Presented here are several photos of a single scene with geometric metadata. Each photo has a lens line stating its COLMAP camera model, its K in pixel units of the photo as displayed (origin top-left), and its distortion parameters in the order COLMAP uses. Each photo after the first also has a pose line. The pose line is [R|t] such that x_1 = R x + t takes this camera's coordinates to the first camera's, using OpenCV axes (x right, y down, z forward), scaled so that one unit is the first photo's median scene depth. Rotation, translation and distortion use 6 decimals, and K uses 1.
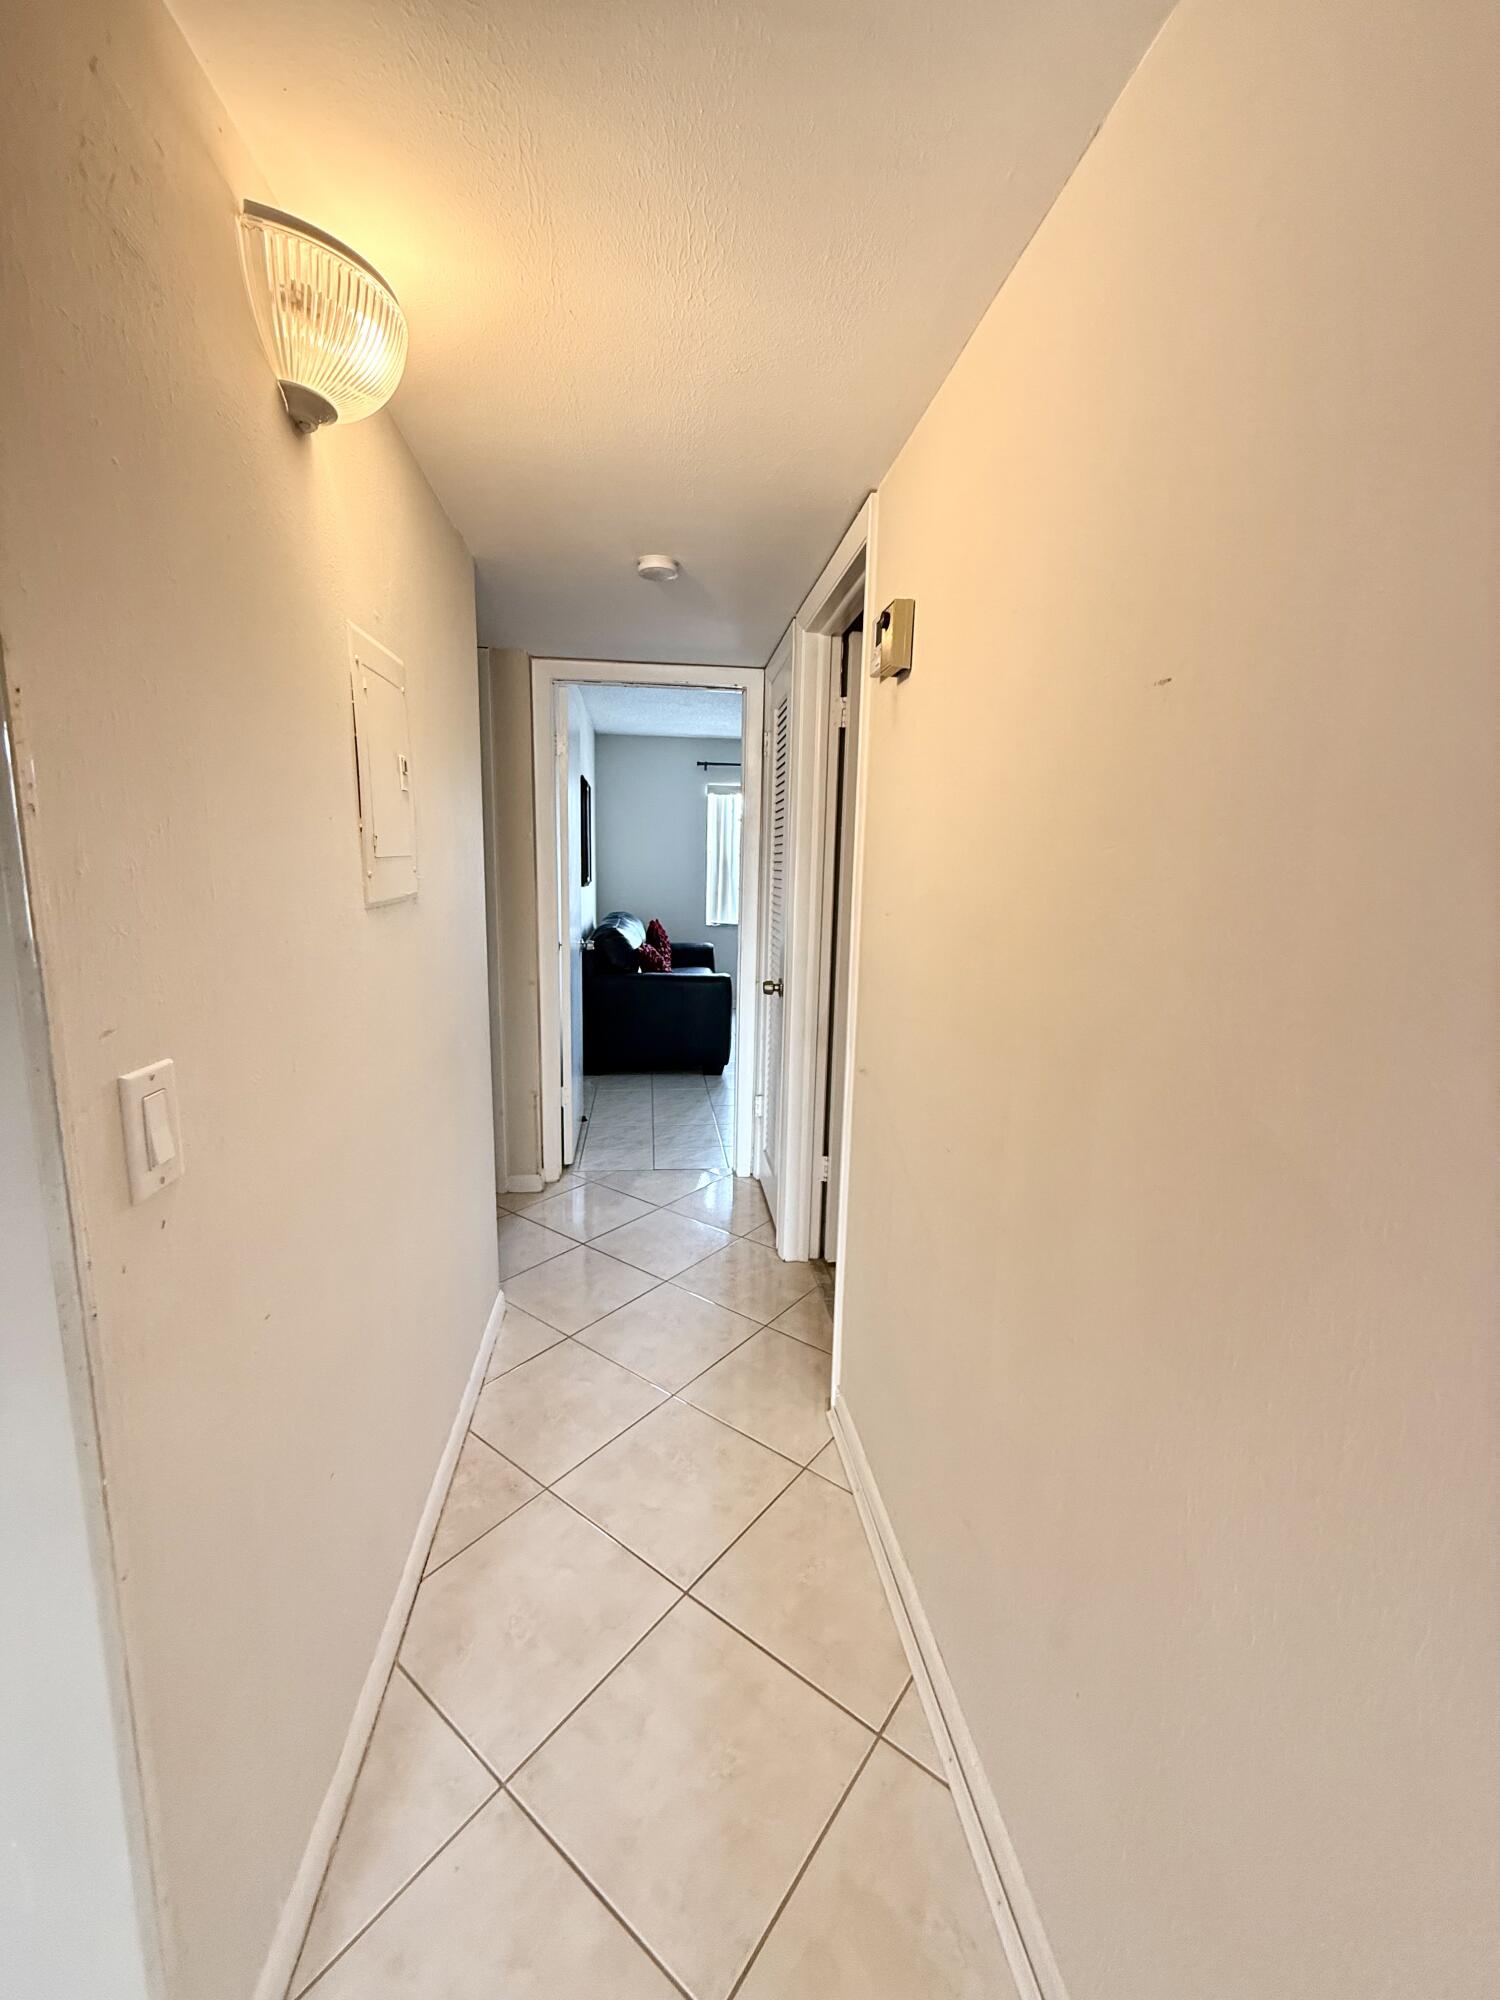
lens RADIAL K [[801.5, 0, 748.5], [0, 801.5, 998.6], [0, 0, 1]] dist [-0.000077, 0.000000]
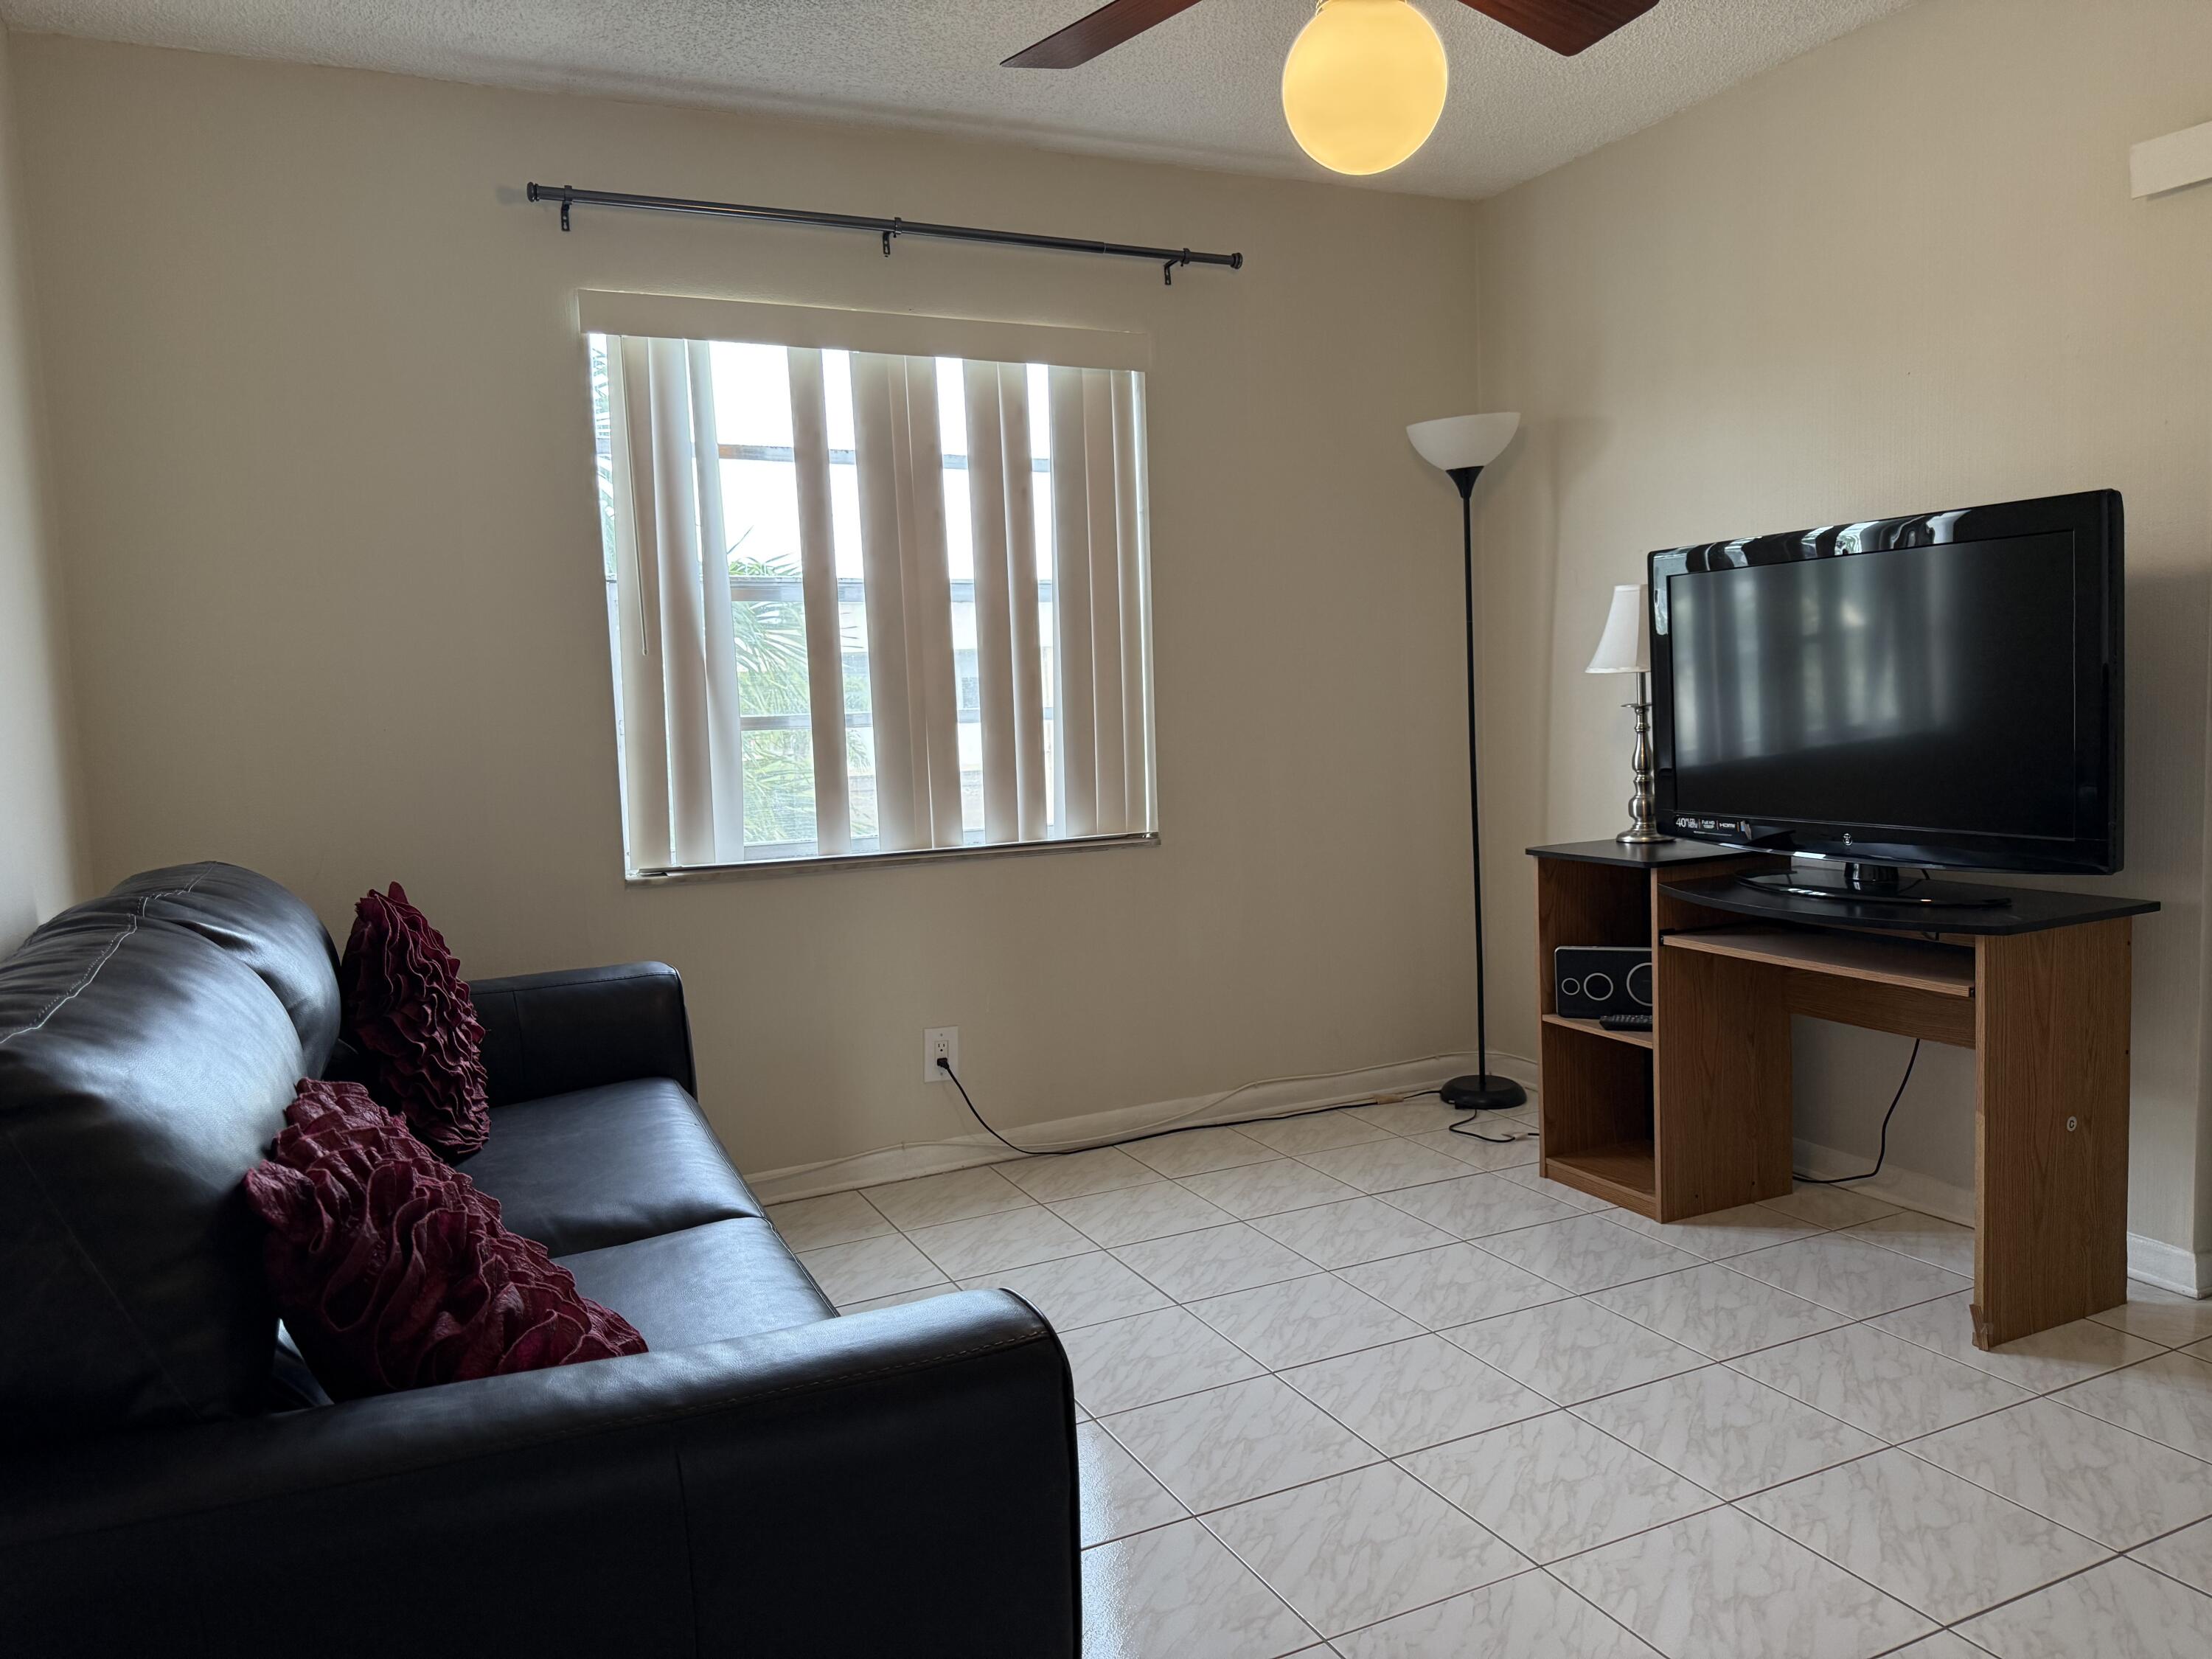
lens RADIAL K [[1558.1, 0, 1105.7], [0, 1558.1, 827.8], [0, 0, 1]] dist [0.002331, 0.000383]
pose [[0.945458, -0.093599, 0.312008, -0.063133], [0.122103, 0.989825, -0.073062, -0.058132], [-0.301995, 0.107174, 0.947266, 0.536766]]
